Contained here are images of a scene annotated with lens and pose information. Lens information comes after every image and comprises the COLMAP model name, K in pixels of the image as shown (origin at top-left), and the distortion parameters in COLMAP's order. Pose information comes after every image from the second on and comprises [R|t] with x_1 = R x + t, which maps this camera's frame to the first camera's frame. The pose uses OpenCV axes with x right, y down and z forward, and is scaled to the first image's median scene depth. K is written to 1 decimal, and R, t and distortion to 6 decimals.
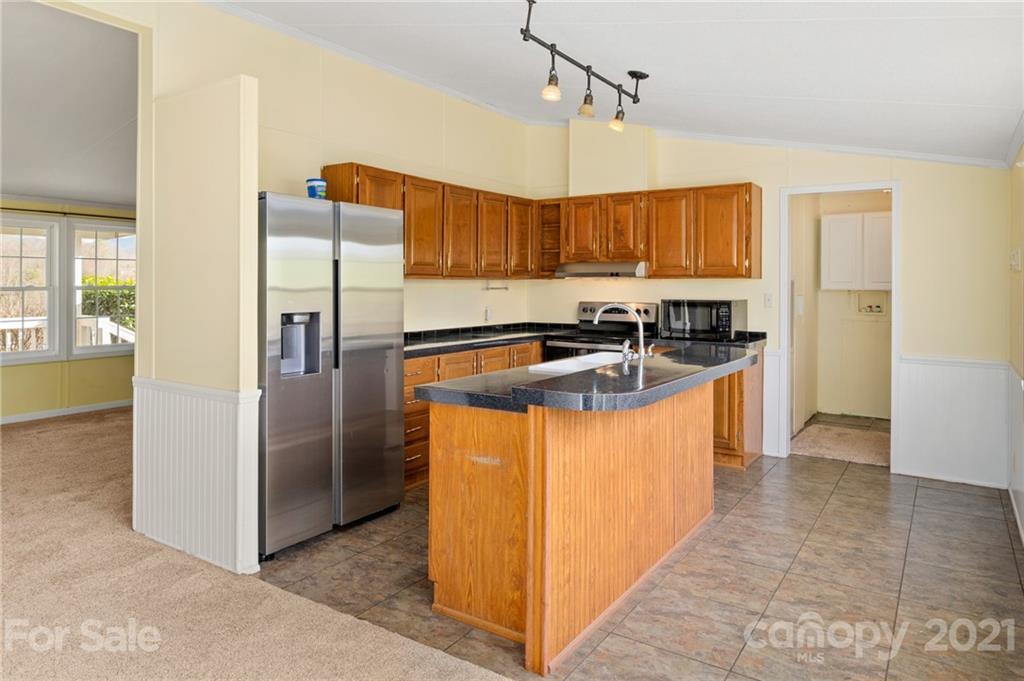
lens RADIAL K [[628.6, 0, 513.0], [0, 628.6, 289.3], [0, 0, 1]] dist [-0.000889, -0.000171]
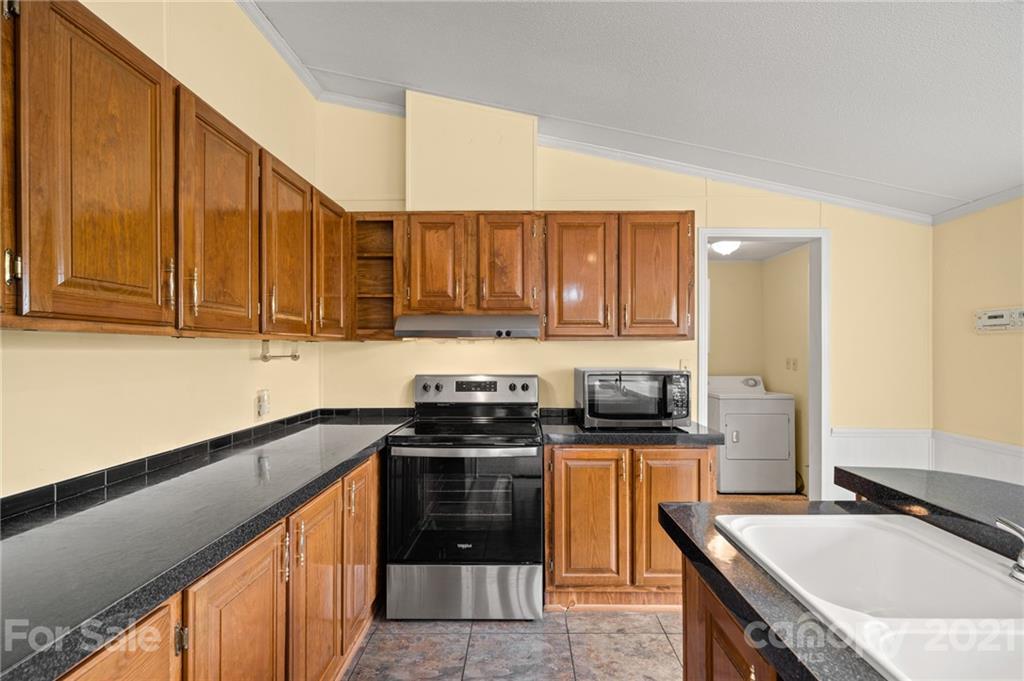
lens RADIAL K [[459.5, 0, 514.6], [0, 459.5, 353.8], [0, 0, 1]] dist [0.002500, 0.000101]
pose [[0.826620, -0.007234, 0.562714, -0.087640], [0.006410, 0.999974, 0.003438, -0.004351], [-0.562724, 0.000765, 0.826645, 0.577949]]
